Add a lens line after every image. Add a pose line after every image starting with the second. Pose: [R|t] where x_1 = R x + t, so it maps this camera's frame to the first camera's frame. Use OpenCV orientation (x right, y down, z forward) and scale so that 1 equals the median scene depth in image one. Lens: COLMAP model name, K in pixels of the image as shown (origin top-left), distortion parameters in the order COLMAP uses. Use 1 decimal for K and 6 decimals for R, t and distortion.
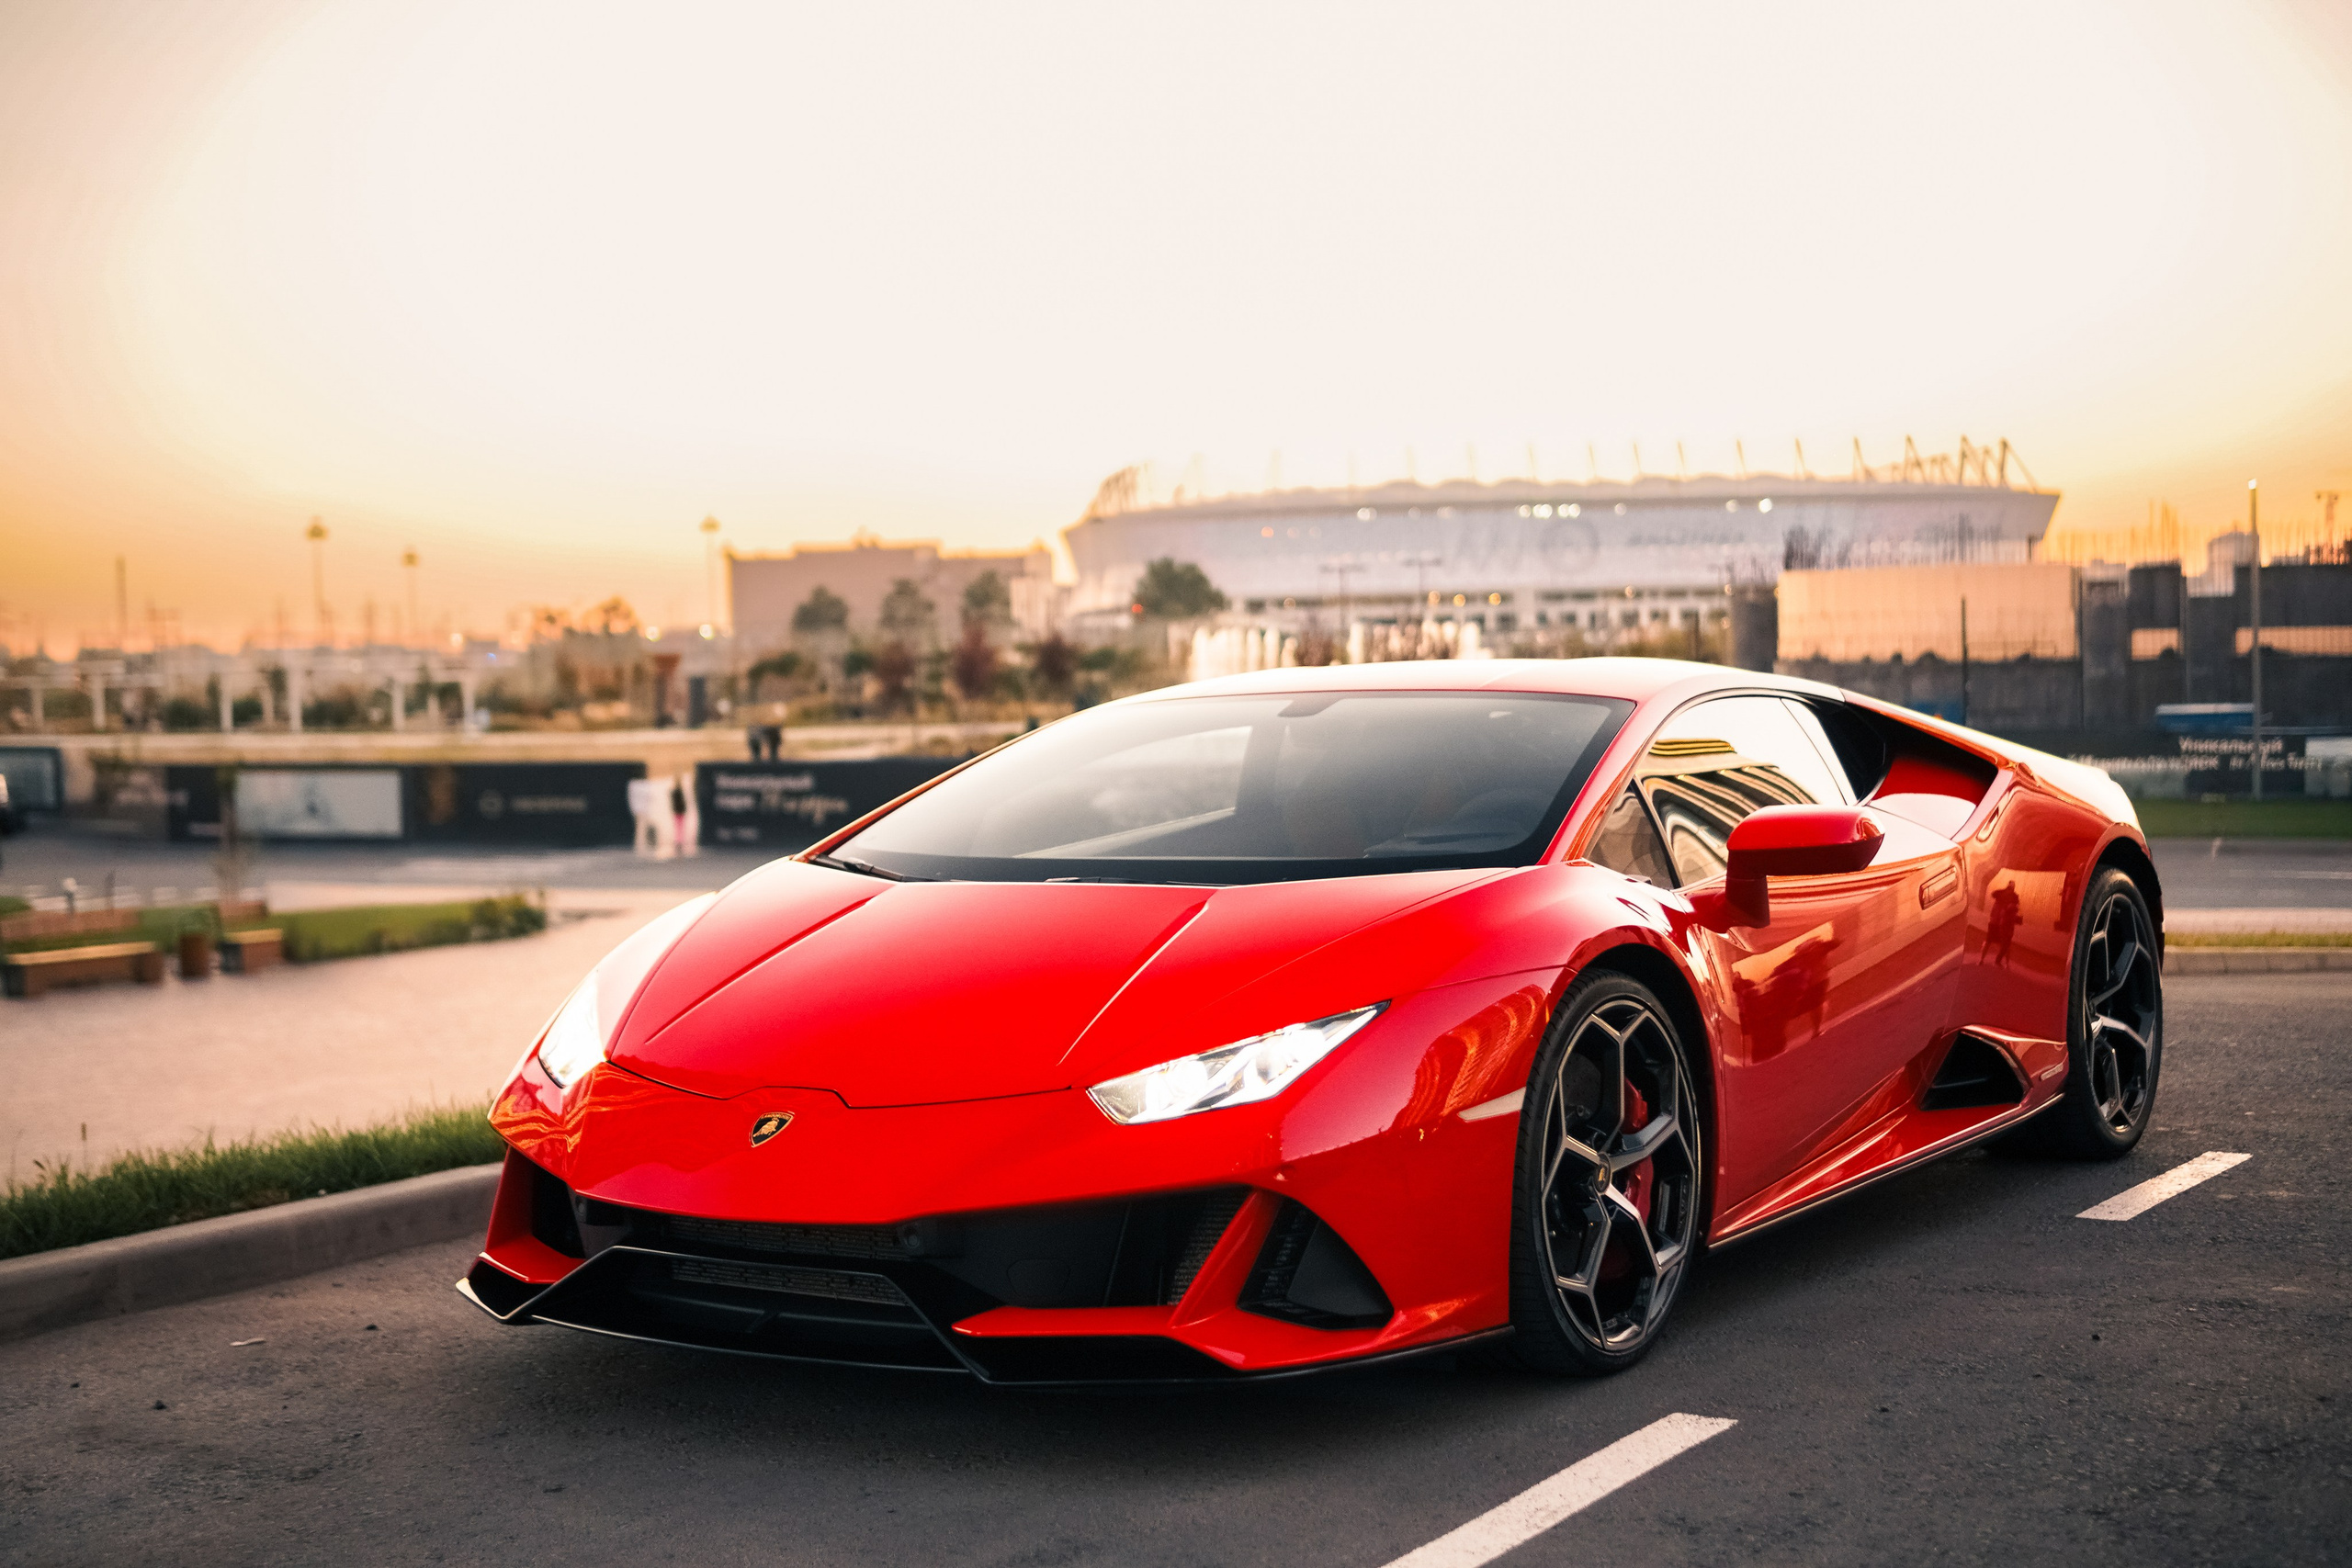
lens RADIAL K [[3126.3, 0, 1176.0], [0, 3126.3, 784.0], [0, 0, 1]] dist [0.024670, 0.100730]
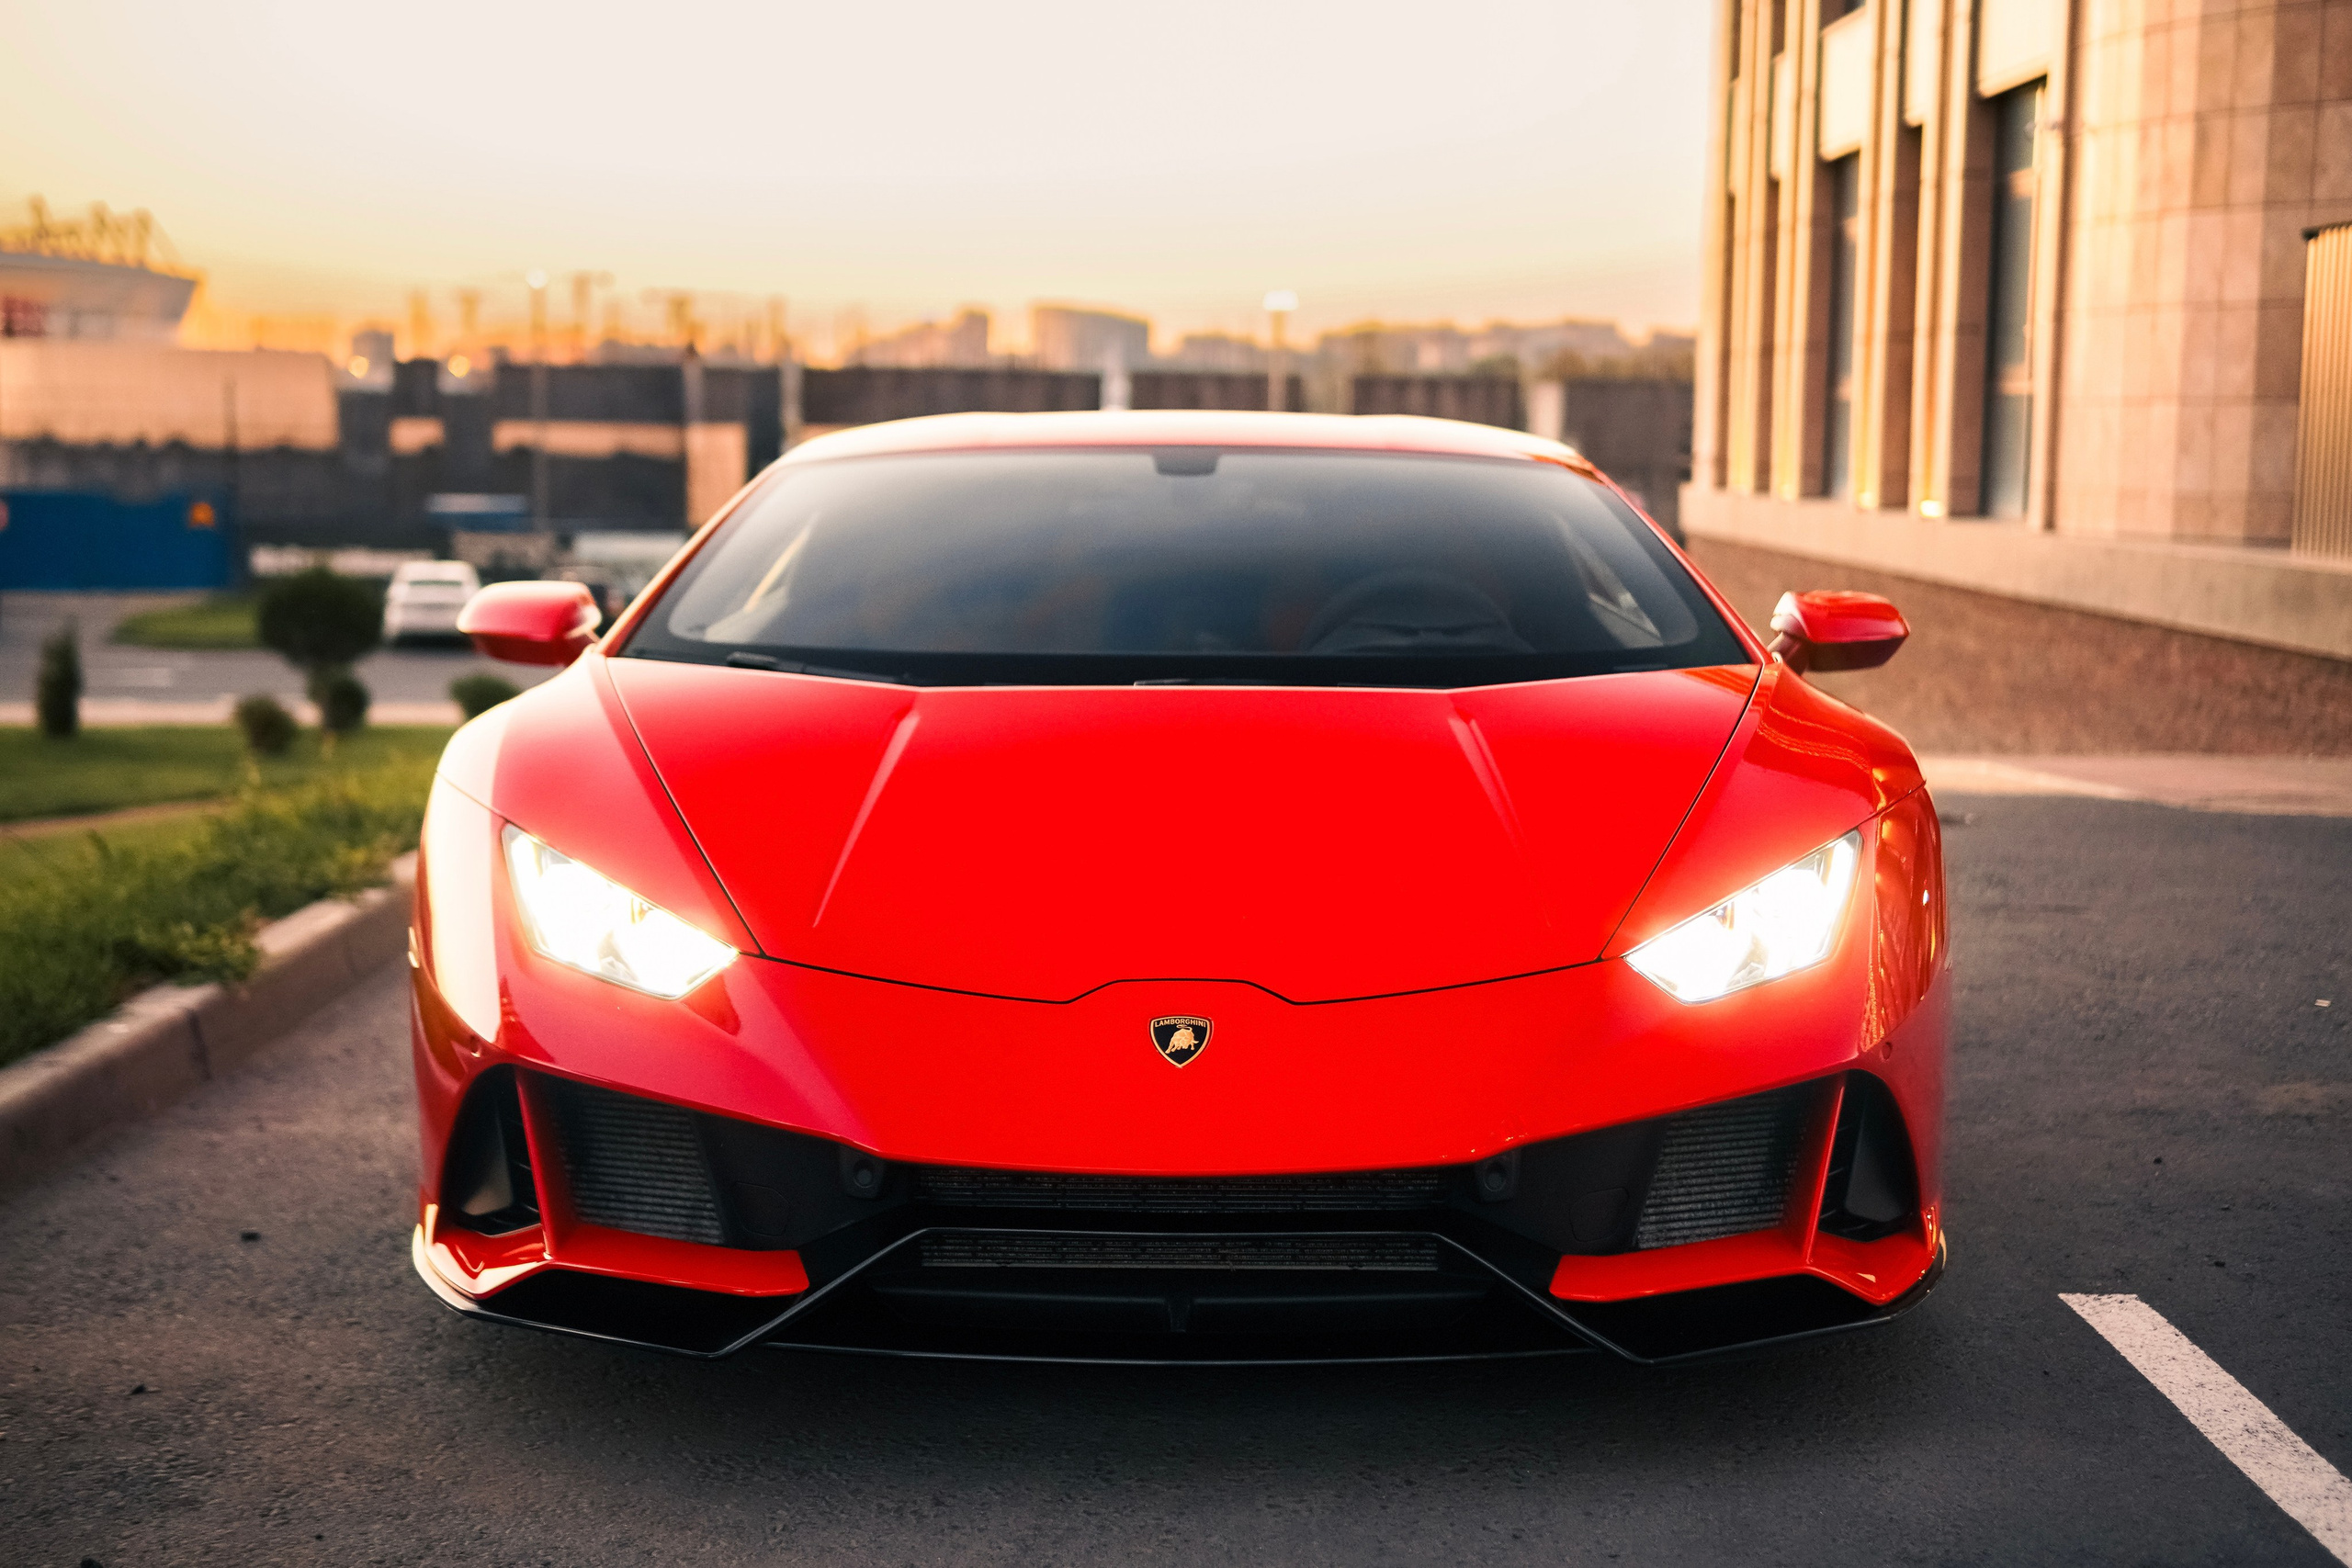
lens RADIAL K [[3126.3, 0, 1176.0], [0, 3126.3, 784.0], [0, 0, 1]] dist [0.024670, 0.100730]
pose [[0.814084, -0.023056, 0.580289, -0.515752], [-0.014824, 0.998061, 0.060452, 0.009934], [-0.580558, -0.057816, 0.812164, 0.418195]]
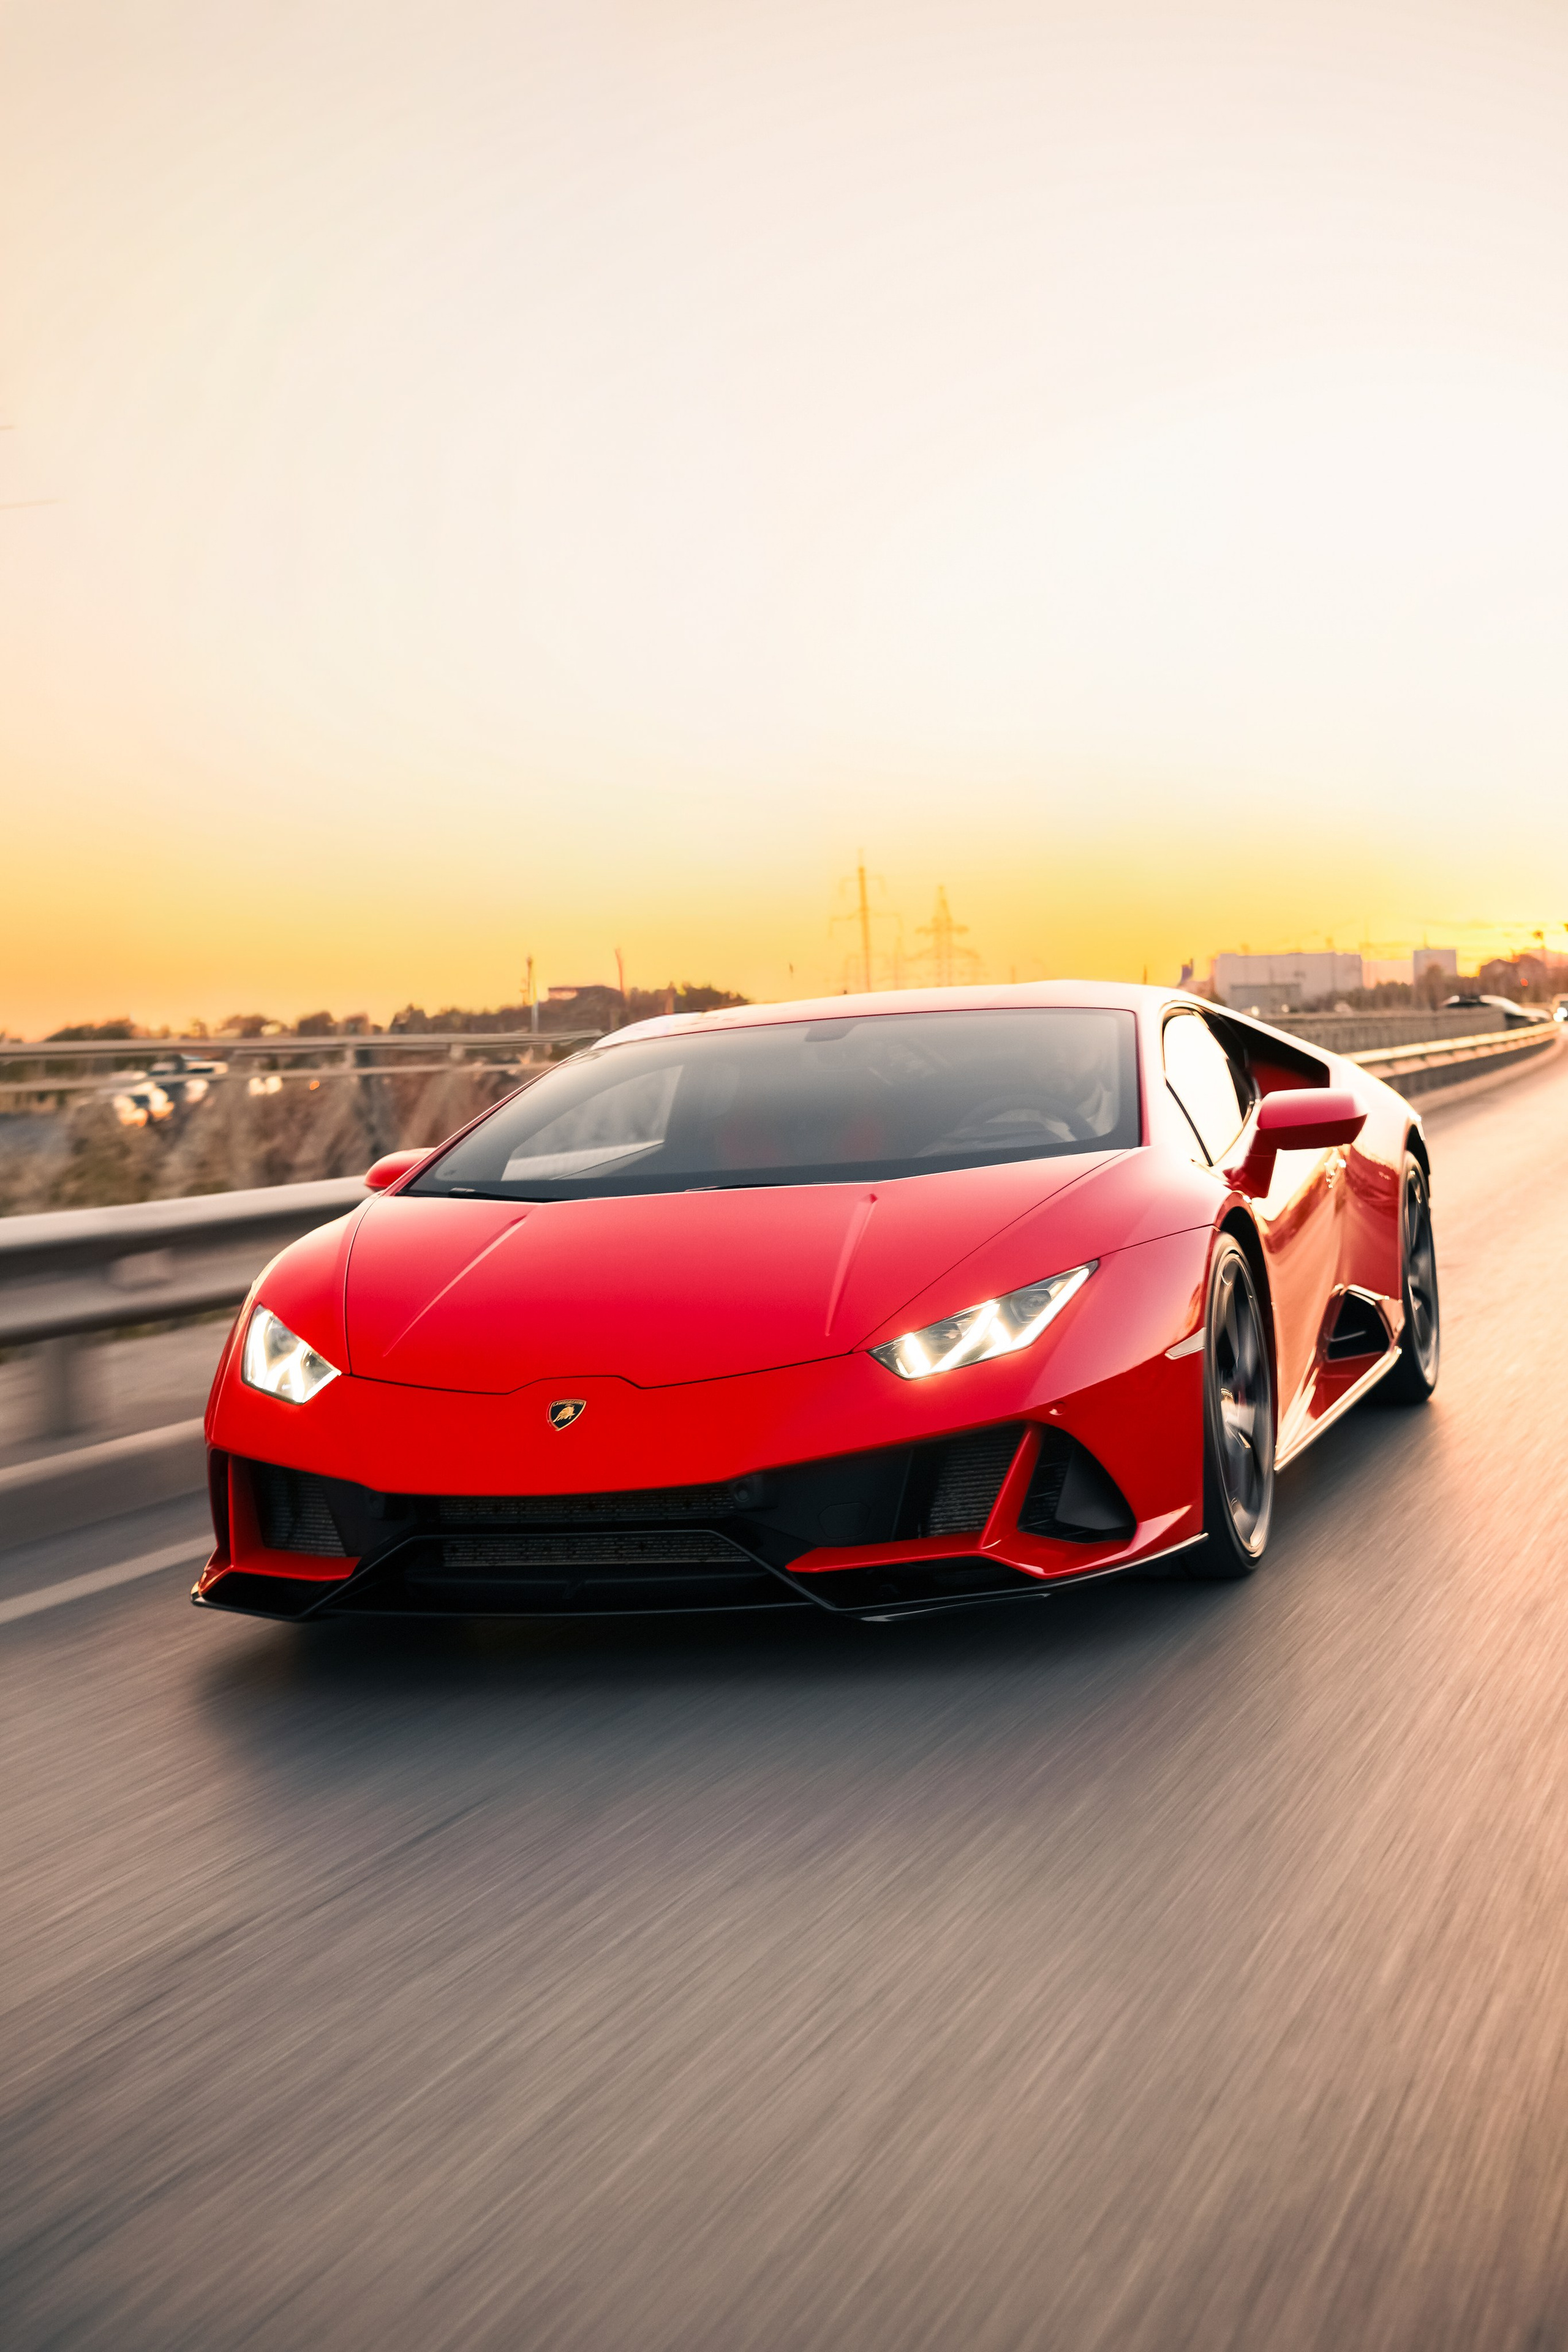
lens RADIAL K [[3126.6, 0, 784.0], [0, 3126.6, 1176.0], [0, 0, 1]] dist [0.024670, 0.100730]
pose [[0.961813, -0.057746, 0.267546, -0.332869], [0.059113, 0.998247, 0.002950, 0.026520], [-0.267248, 0.012978, 0.963540, -0.080490]]
